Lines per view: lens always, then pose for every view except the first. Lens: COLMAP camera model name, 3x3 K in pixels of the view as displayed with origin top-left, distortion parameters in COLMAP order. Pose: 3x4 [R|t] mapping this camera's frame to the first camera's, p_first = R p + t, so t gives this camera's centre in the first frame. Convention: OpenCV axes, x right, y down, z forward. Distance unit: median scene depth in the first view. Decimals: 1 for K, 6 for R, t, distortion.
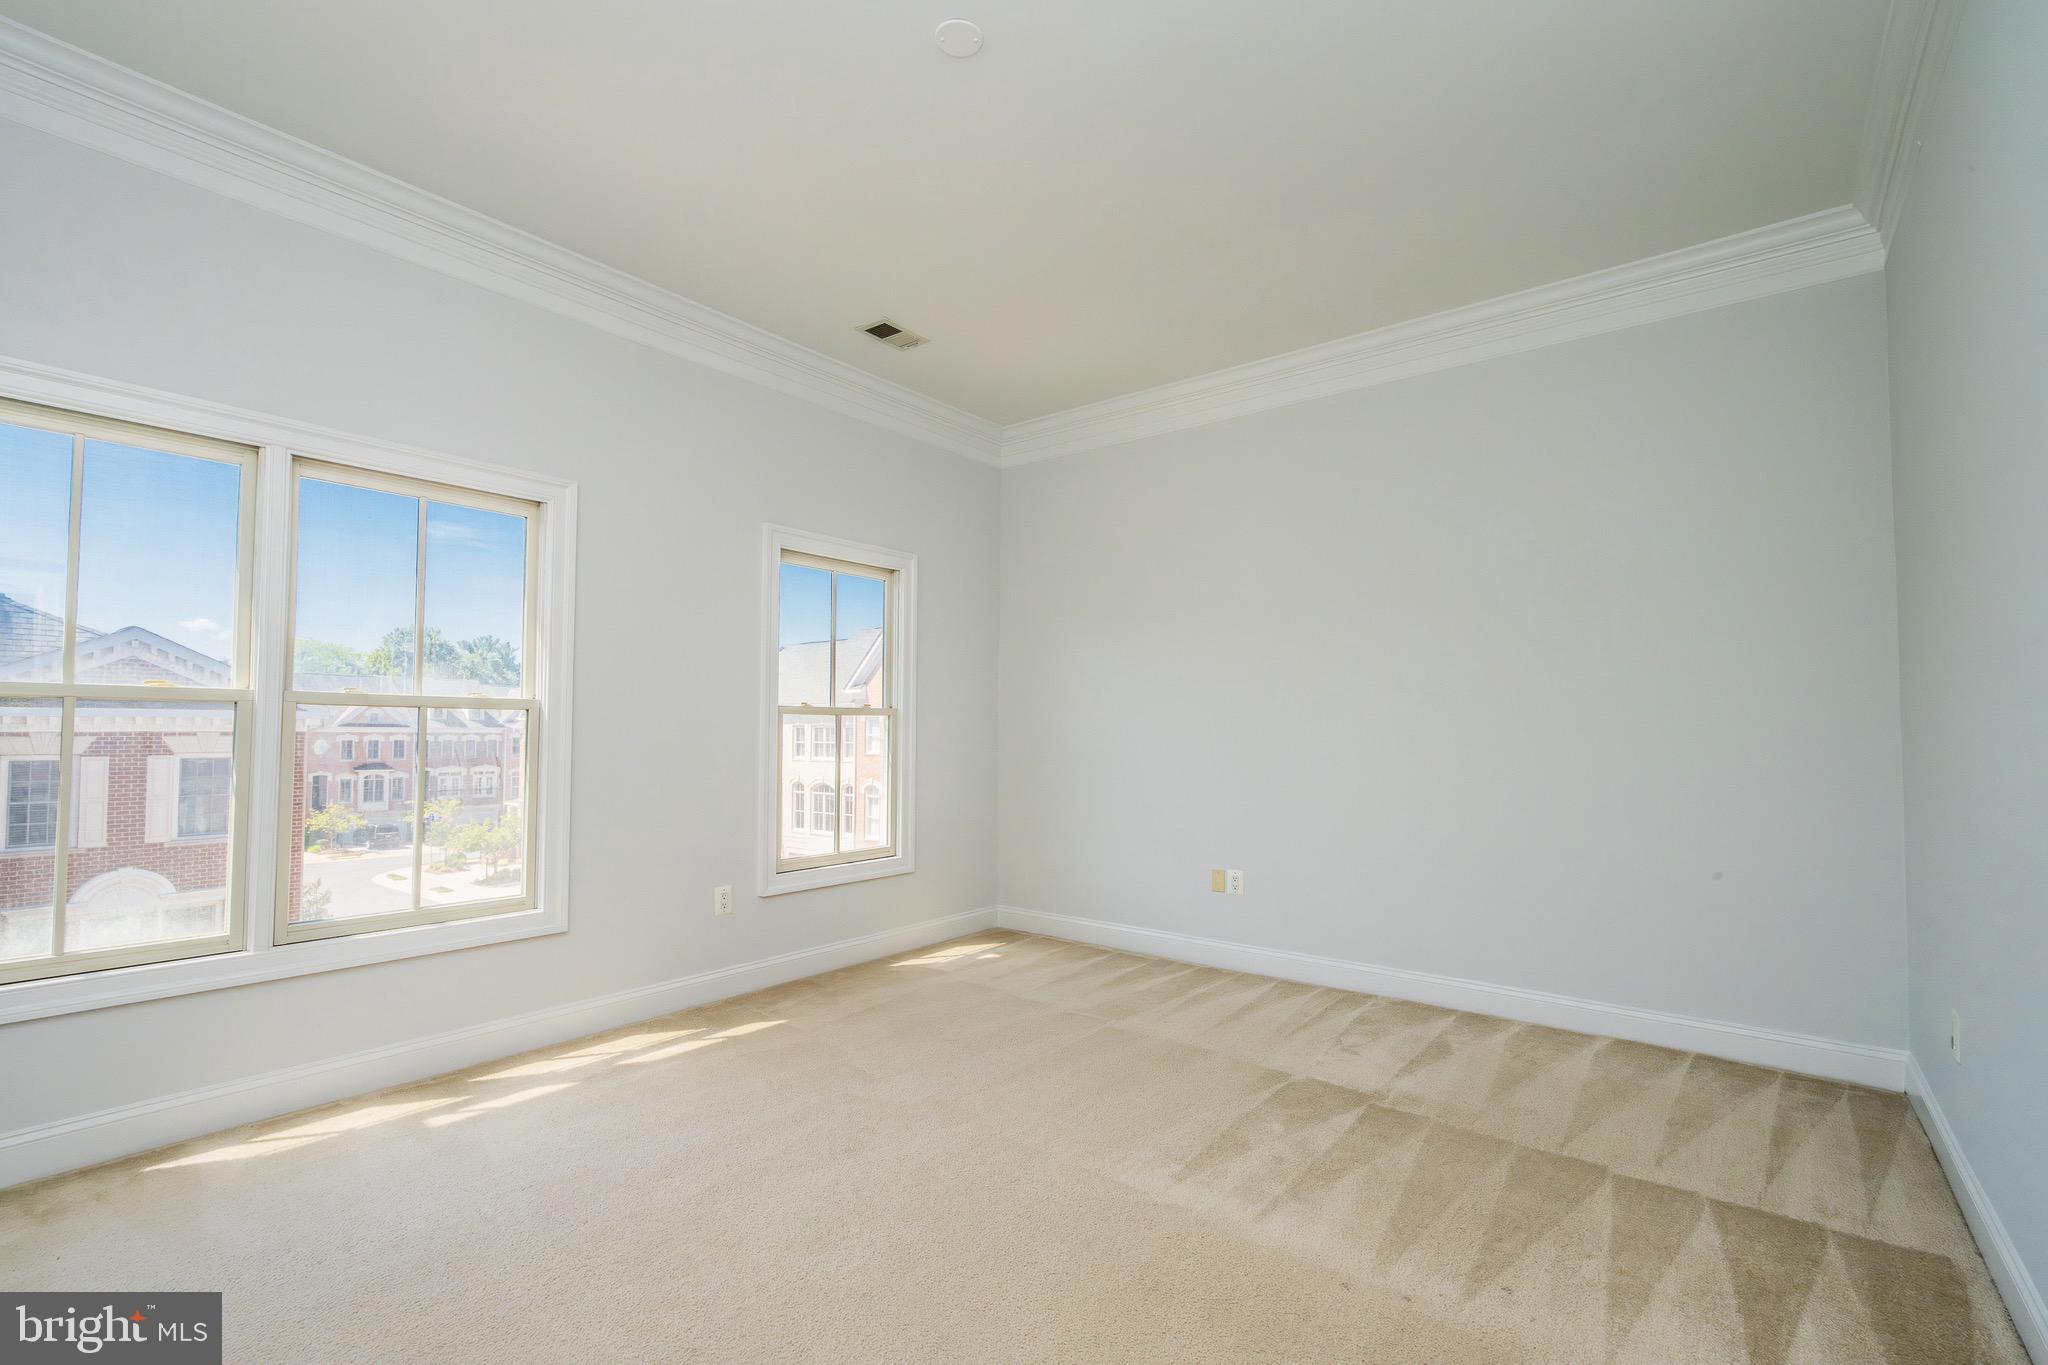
lens RADIAL K [[887.5, 0, 1028.0], [0, 887.5, 687.0], [0, 0, 1]] dist [-0.004395, -0.000222]
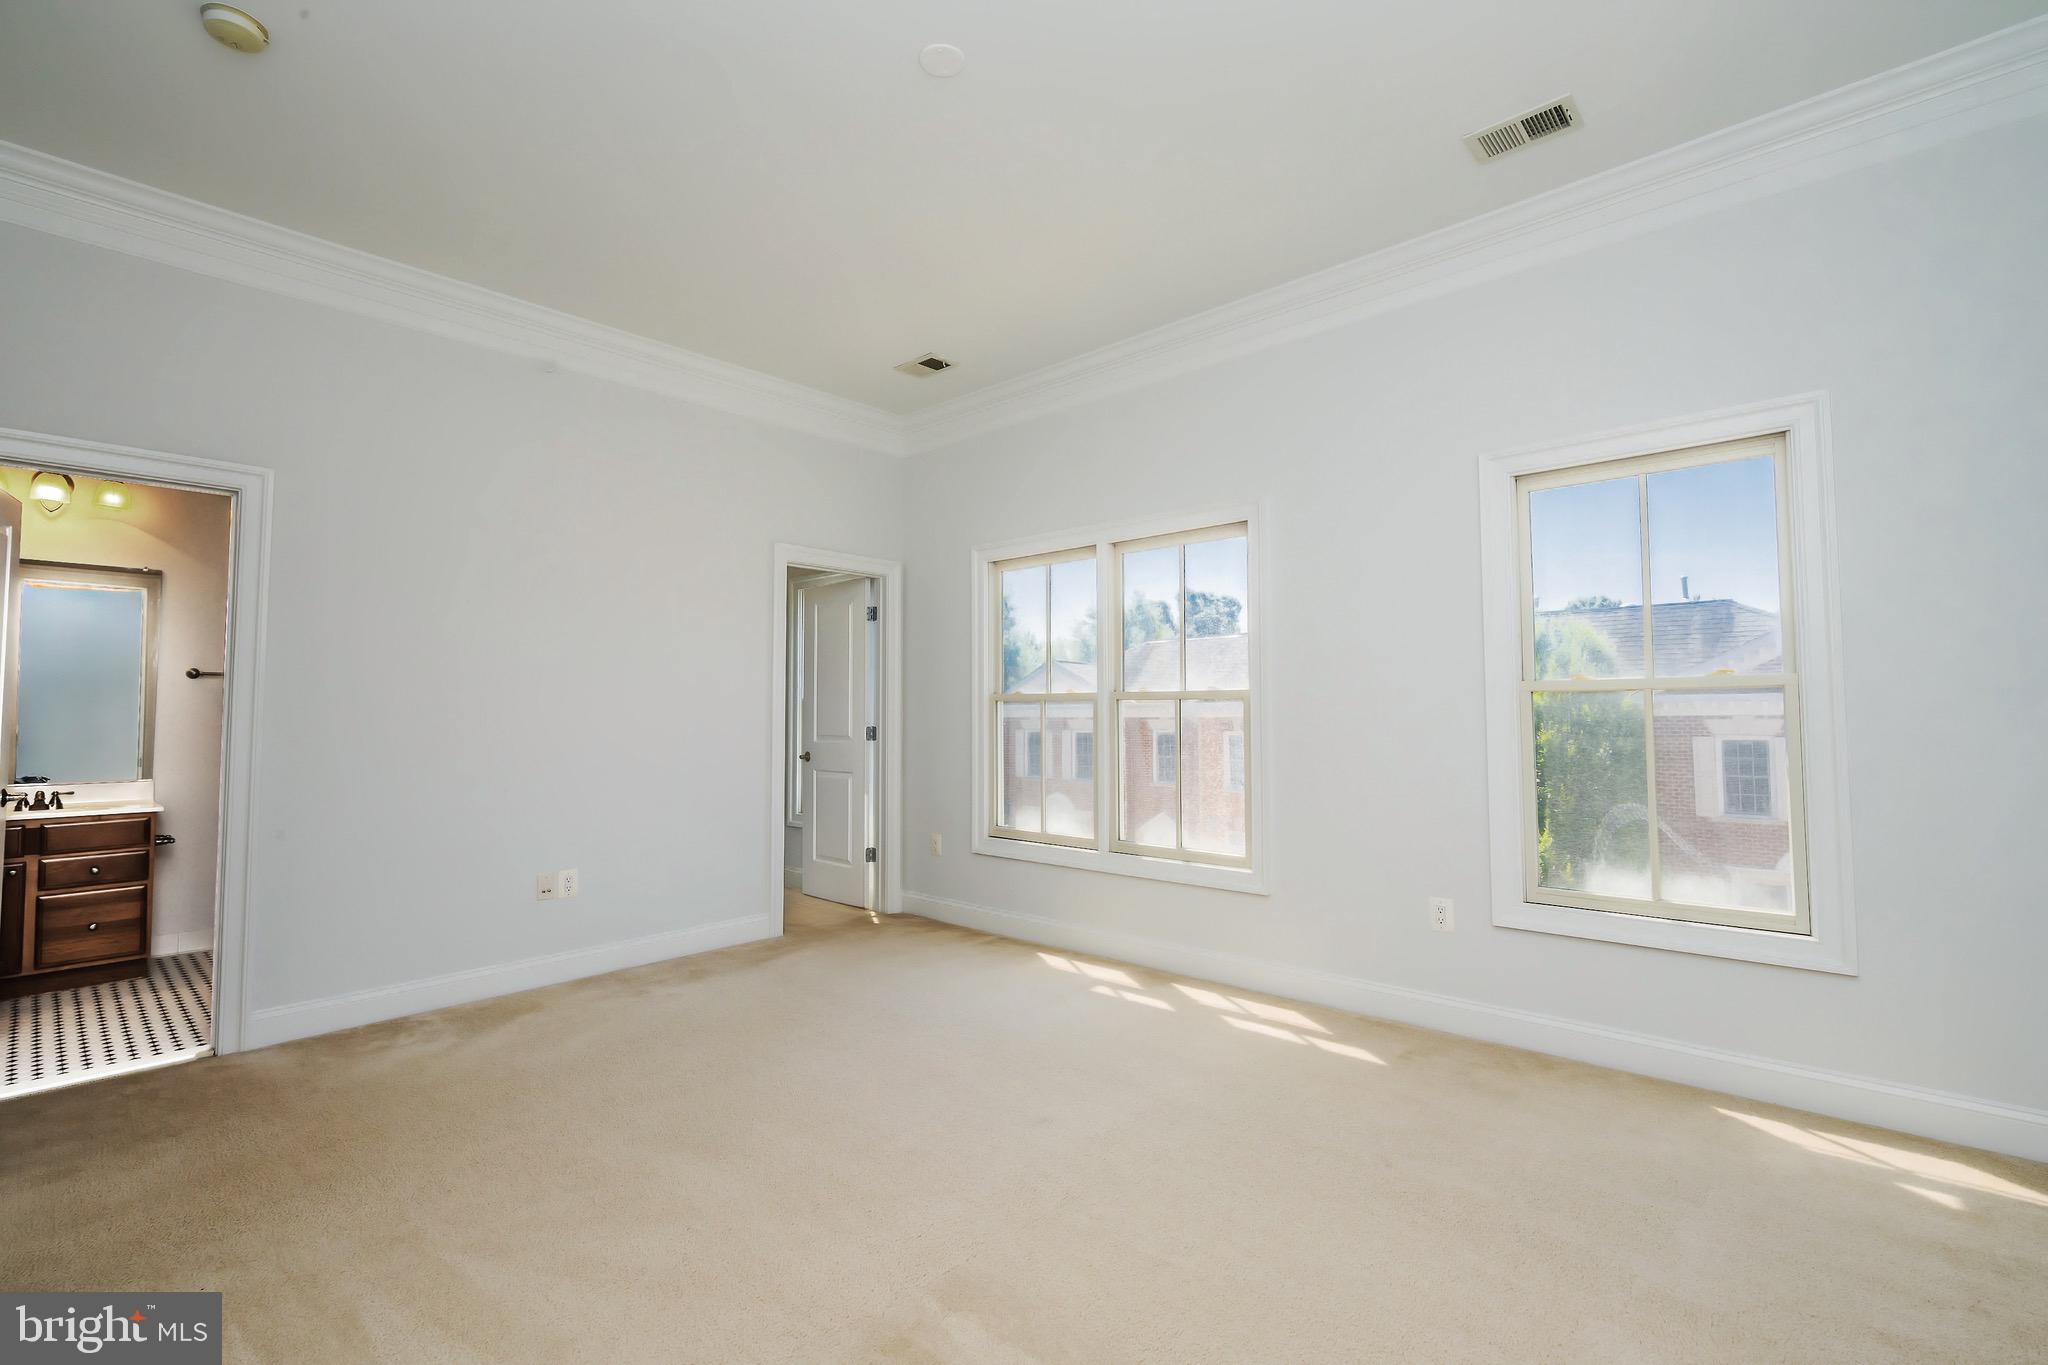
lens RADIAL K [[887.5, 0, 1027.9], [0, 887.5, 679.4], [0, 0, 1]] dist [-0.004395, -0.000222]
pose [[-0.043460, -0.040979, -0.998214, 0.602793], [0.051918, 0.997716, -0.043219, 0.035414], [0.997705, -0.053704, -0.041233, 0.739575]]
